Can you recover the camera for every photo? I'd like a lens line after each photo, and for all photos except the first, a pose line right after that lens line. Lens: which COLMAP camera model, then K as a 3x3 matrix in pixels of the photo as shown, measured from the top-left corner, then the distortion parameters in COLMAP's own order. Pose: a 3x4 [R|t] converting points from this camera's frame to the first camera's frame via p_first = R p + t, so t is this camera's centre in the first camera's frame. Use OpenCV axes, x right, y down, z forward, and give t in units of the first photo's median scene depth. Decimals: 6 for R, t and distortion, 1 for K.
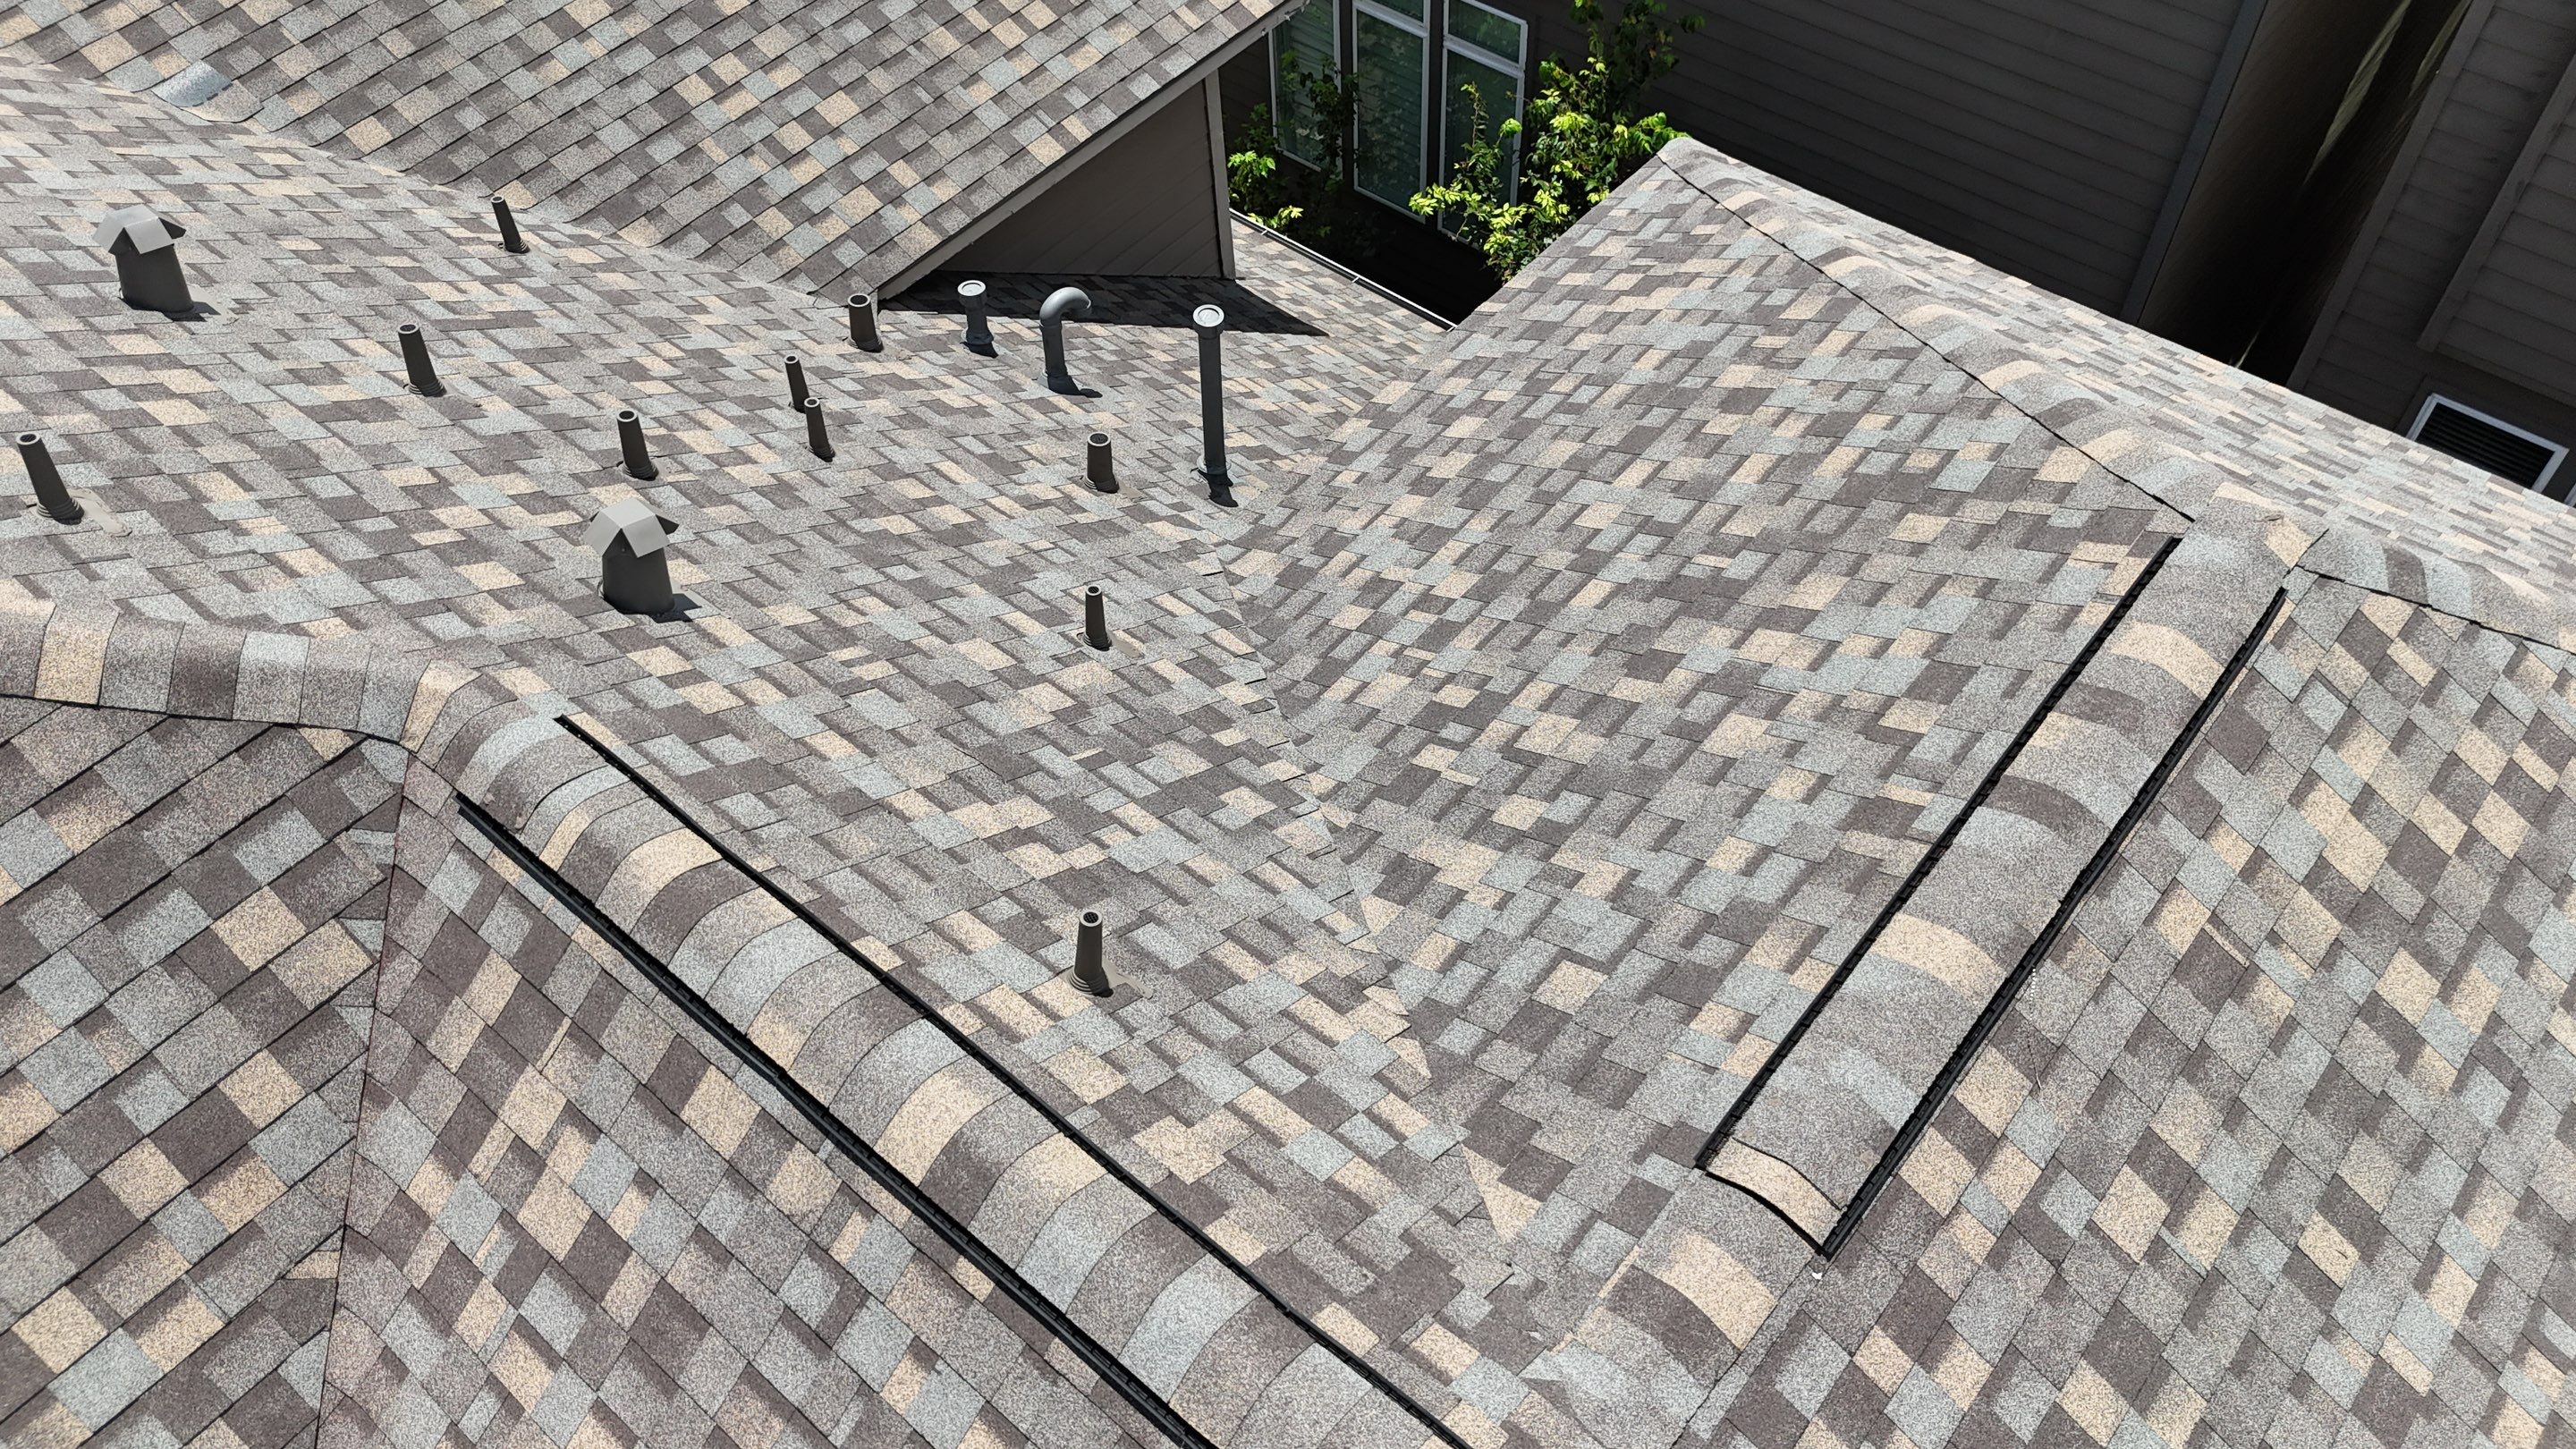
lens RADIAL K [[1897.8, 0, 1297.4], [0, 1897.8, 729.5], [0, 0, 1]] dist [0.075015, -0.079660]
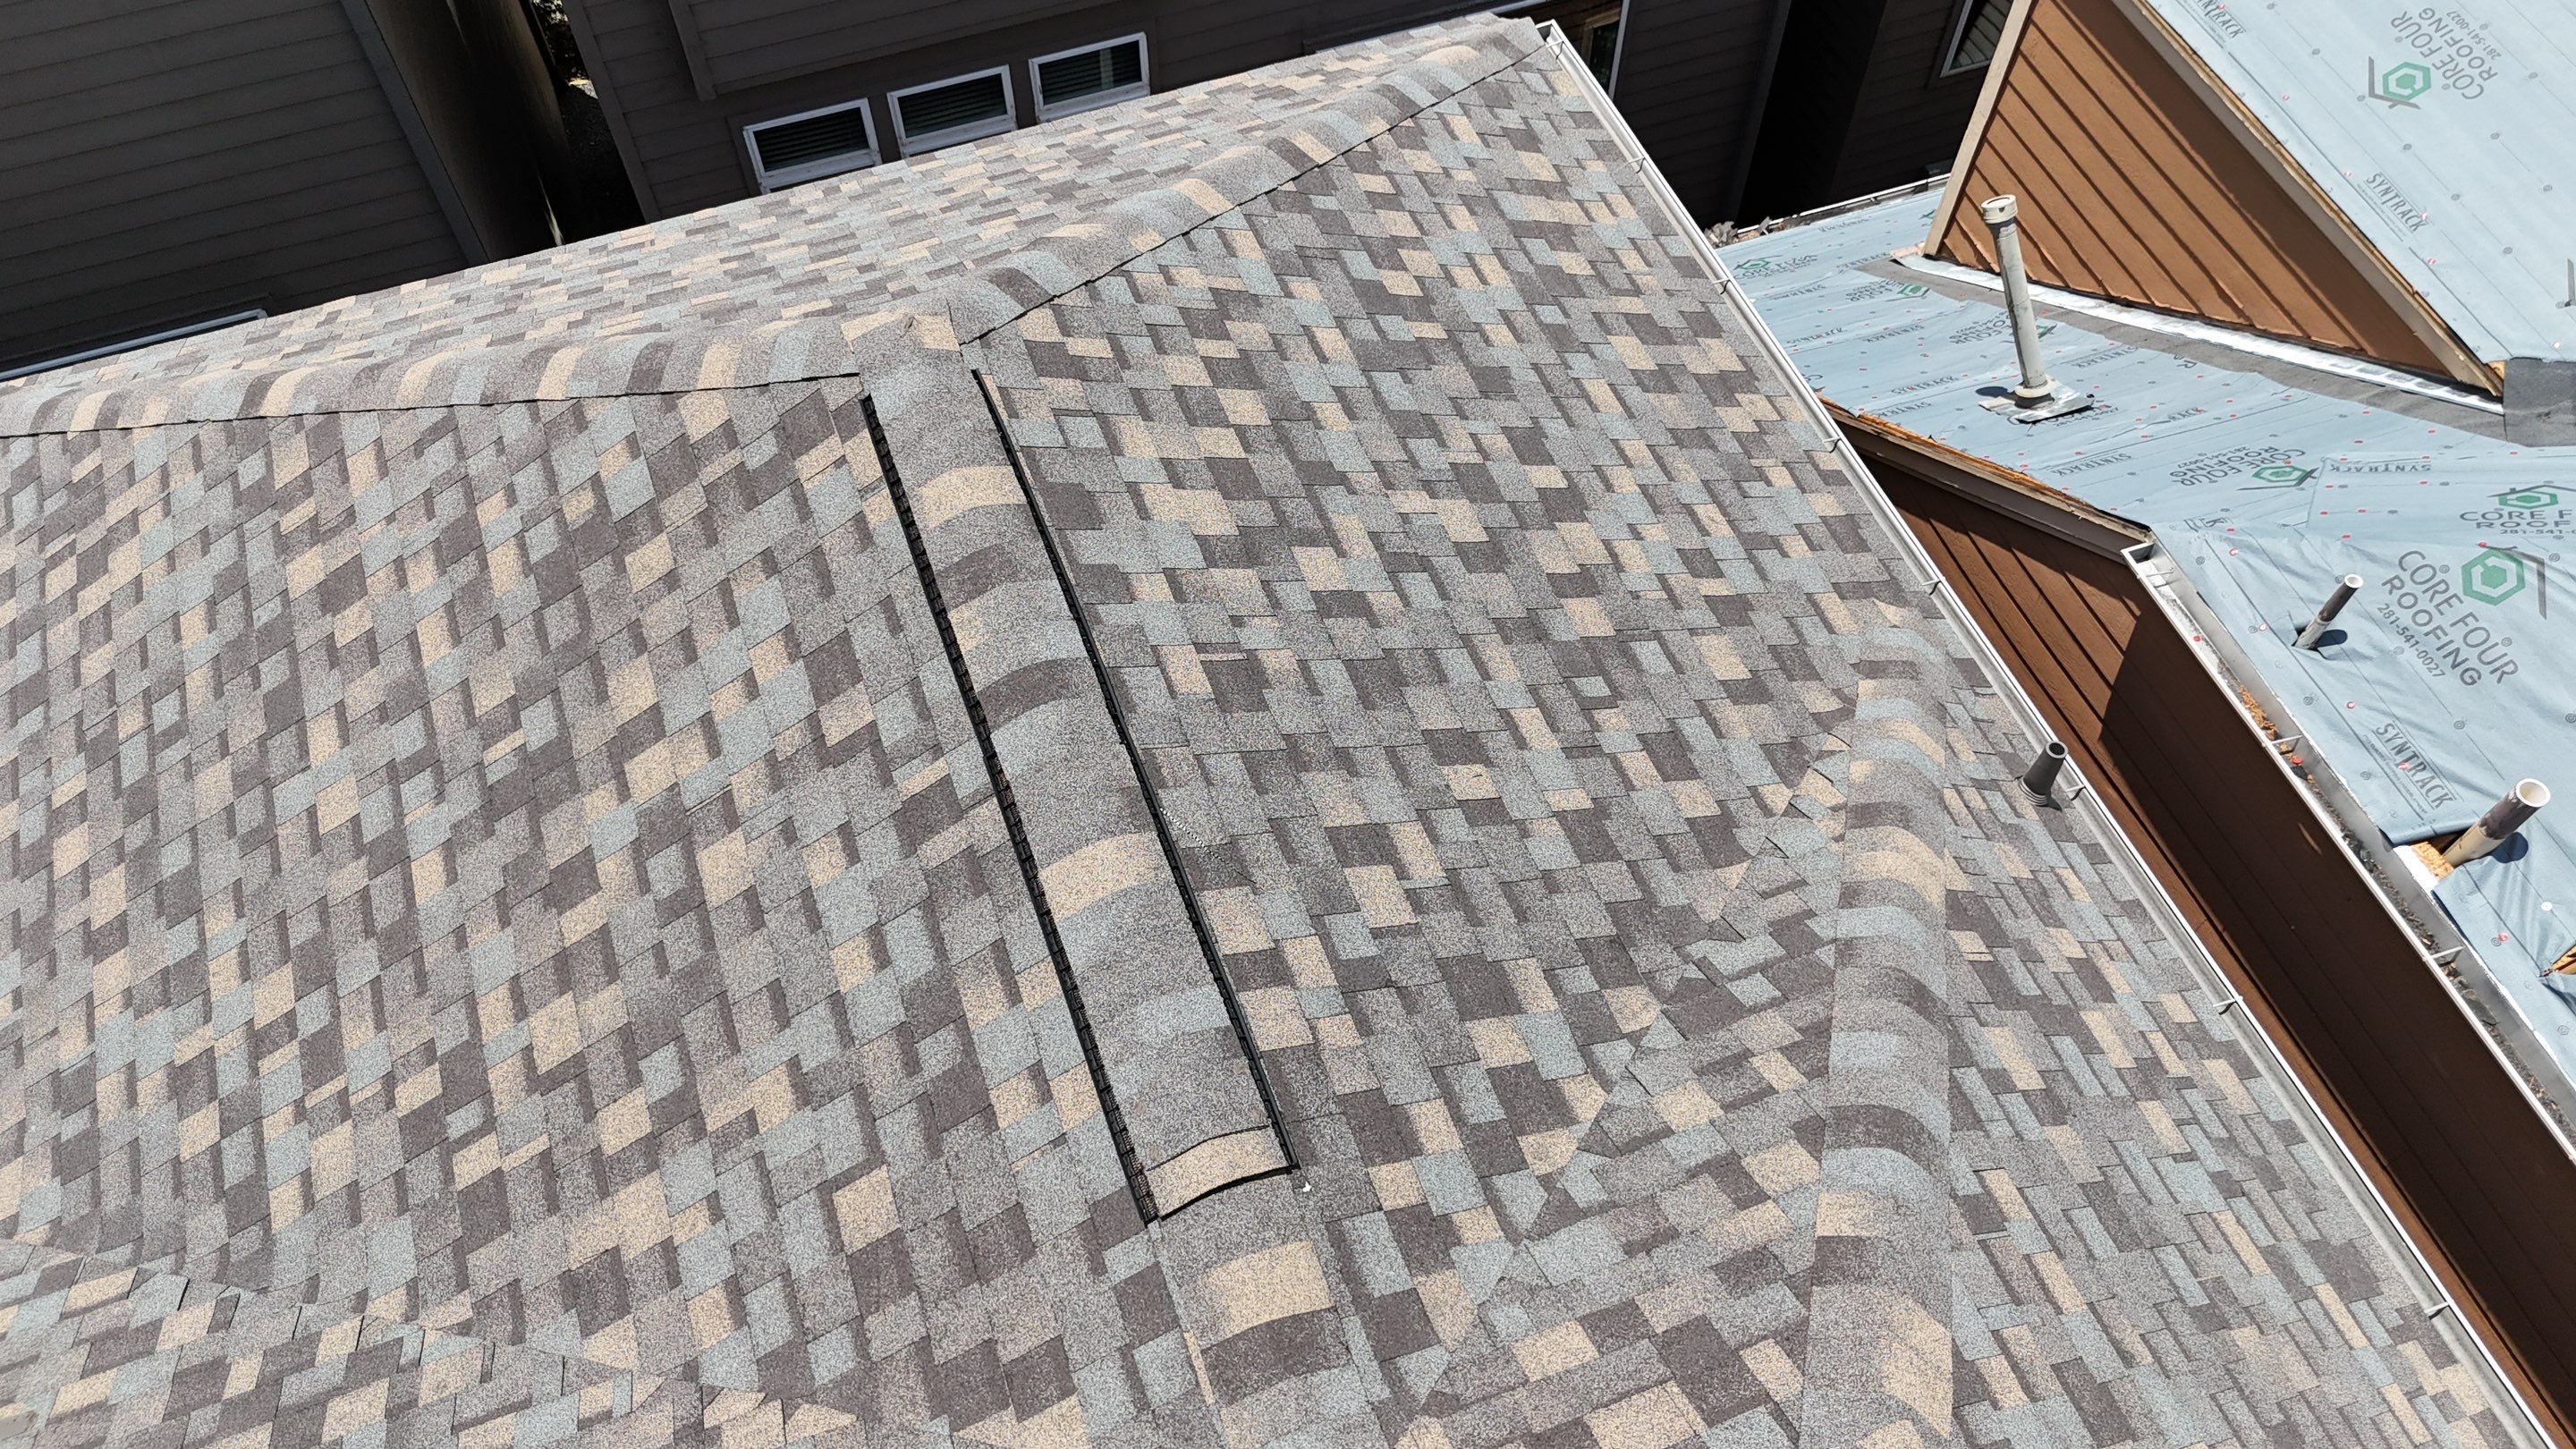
lens RADIAL K [[1895.2, 0, 1278.1], [0, 1895.2, 728.3], [0, 0, 1]] dist [0.097814, -0.102988]
pose [[0.491075, -0.713862, 0.499245, -0.041328], [0.683624, 0.671018, 0.287041, -0.127111], [-0.539911, 0.200337, 0.817534, 0.138396]]
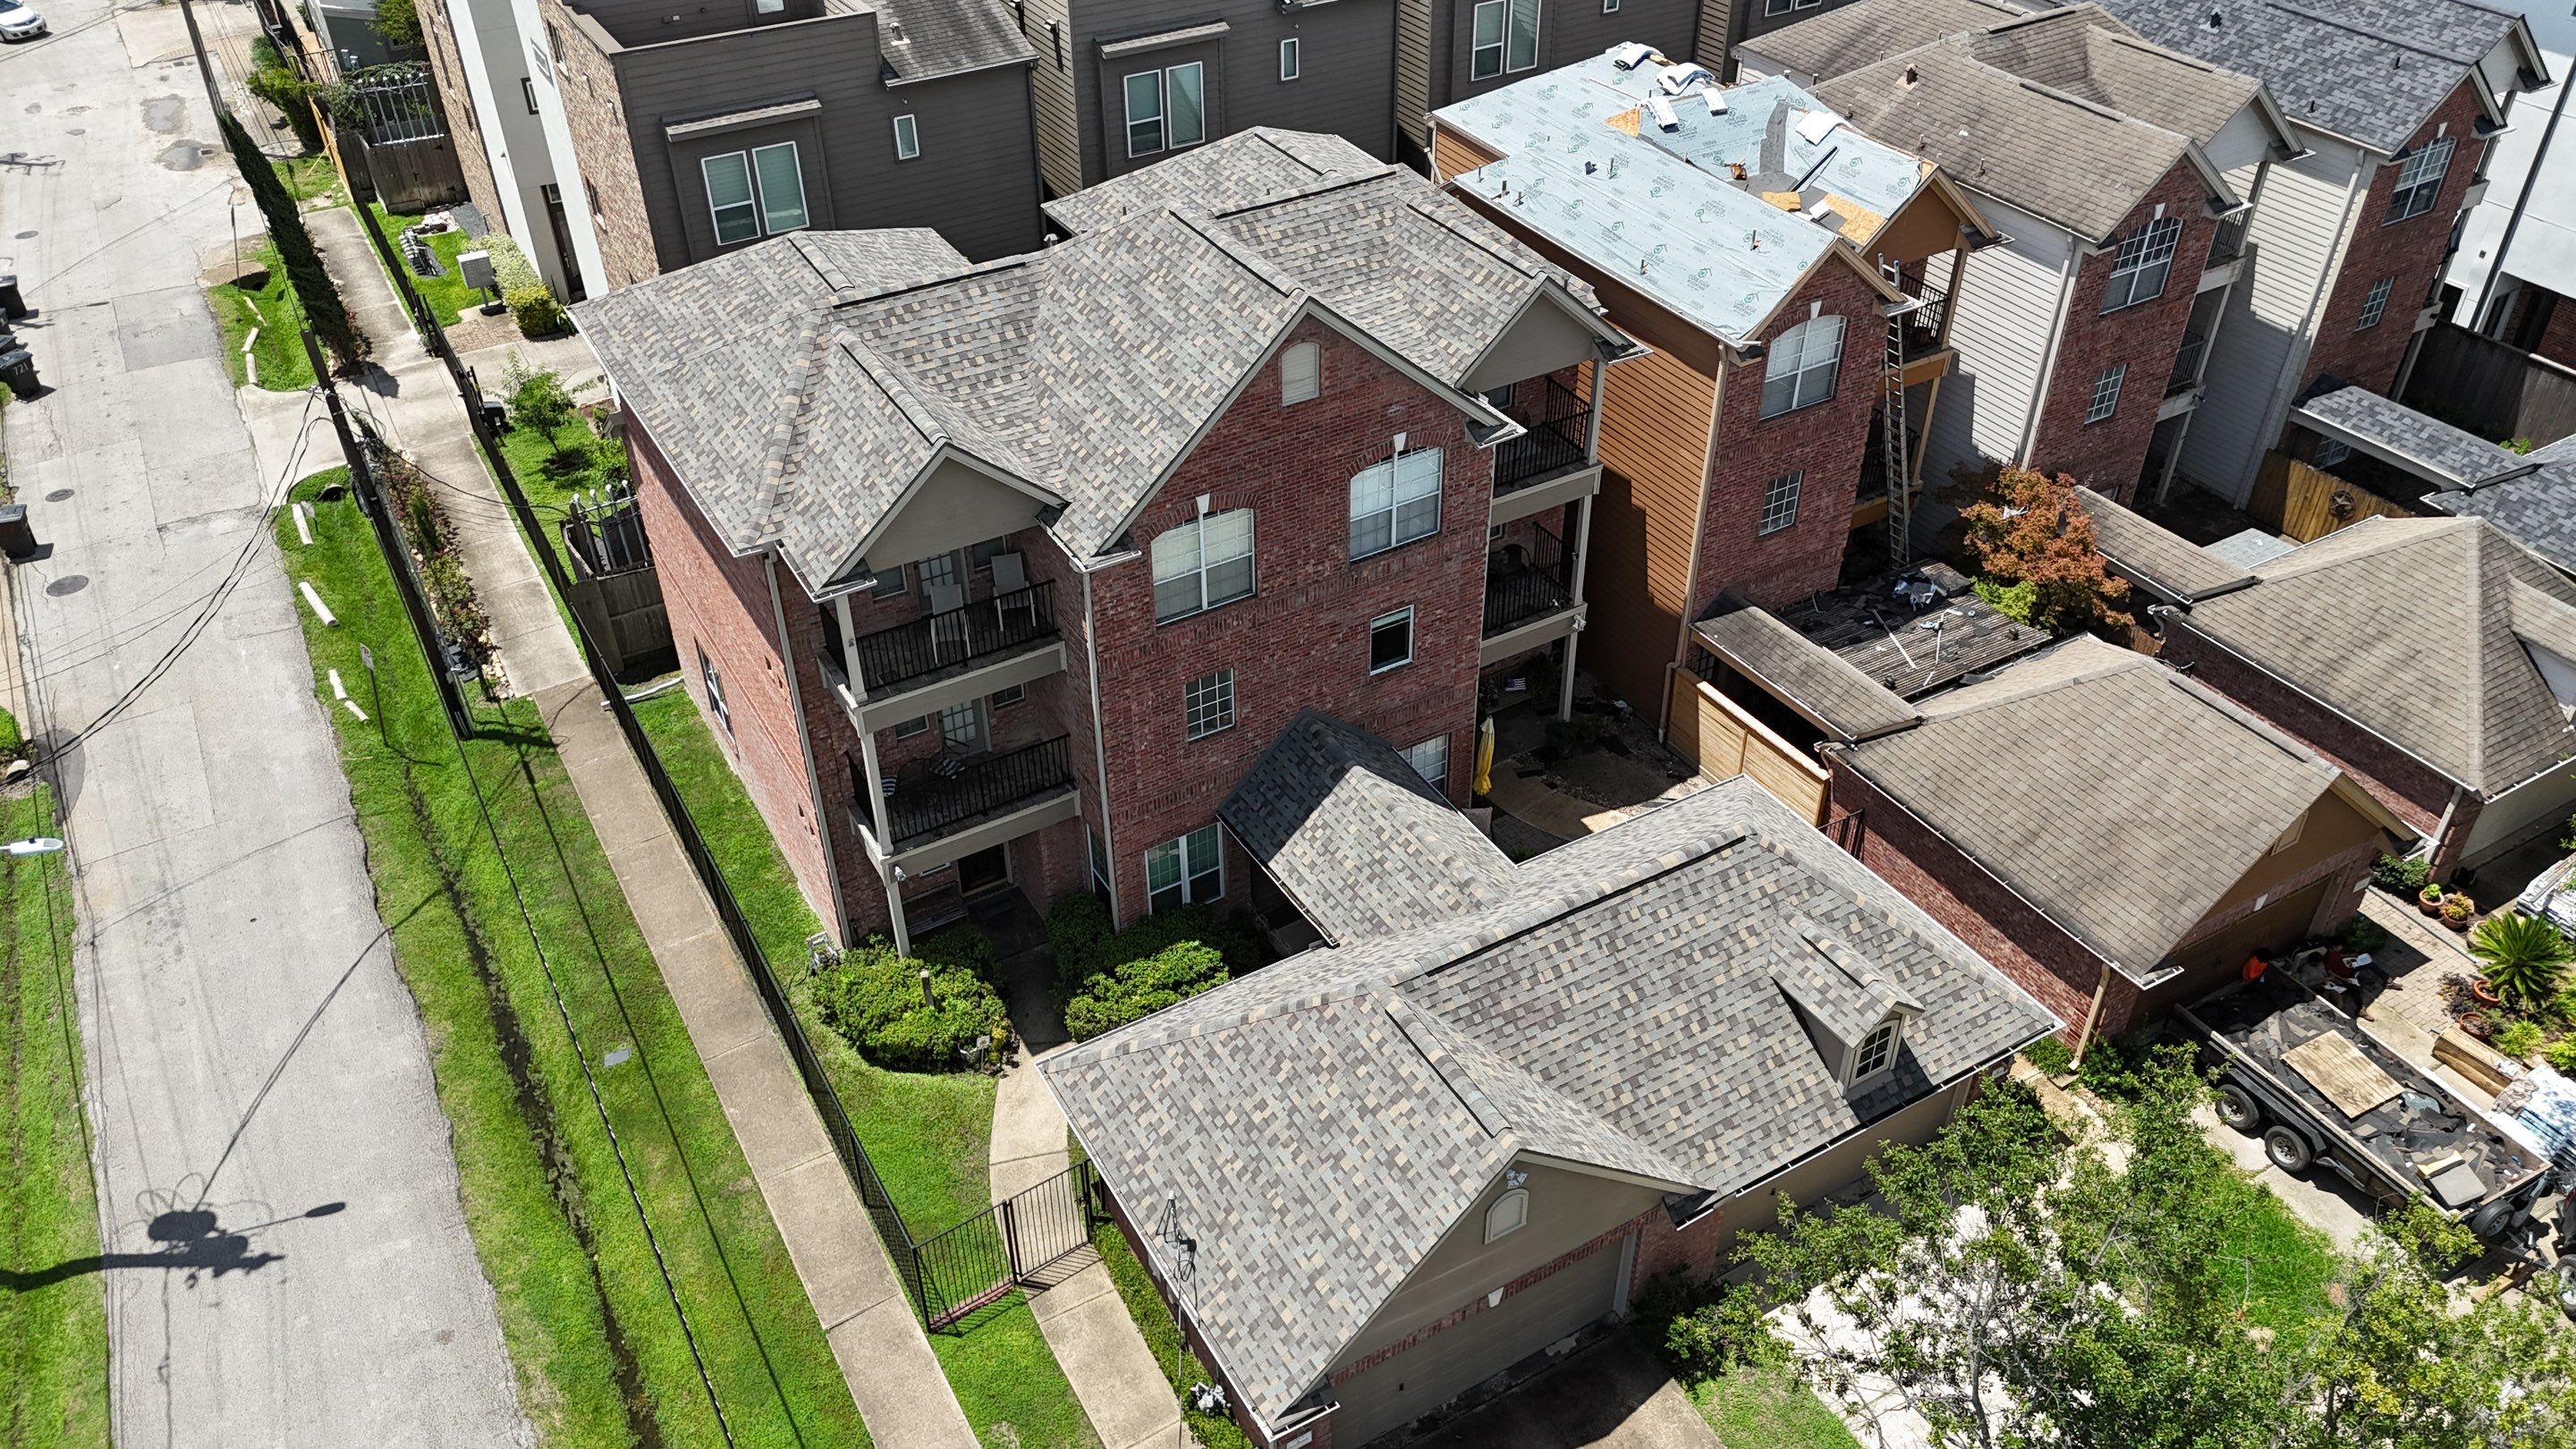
lens RADIAL K [[1884.8, 0, 1292.2], [0, 1884.8, 734.3], [0, 0, 1]] dist [0.127951, -0.211530]
pose [[0.324448, -0.546140, 0.772311, -6.108001], [0.744581, 0.651017, 0.147568, 0.404796], [-0.583380, 0.527169, 0.617867, -2.207638]]
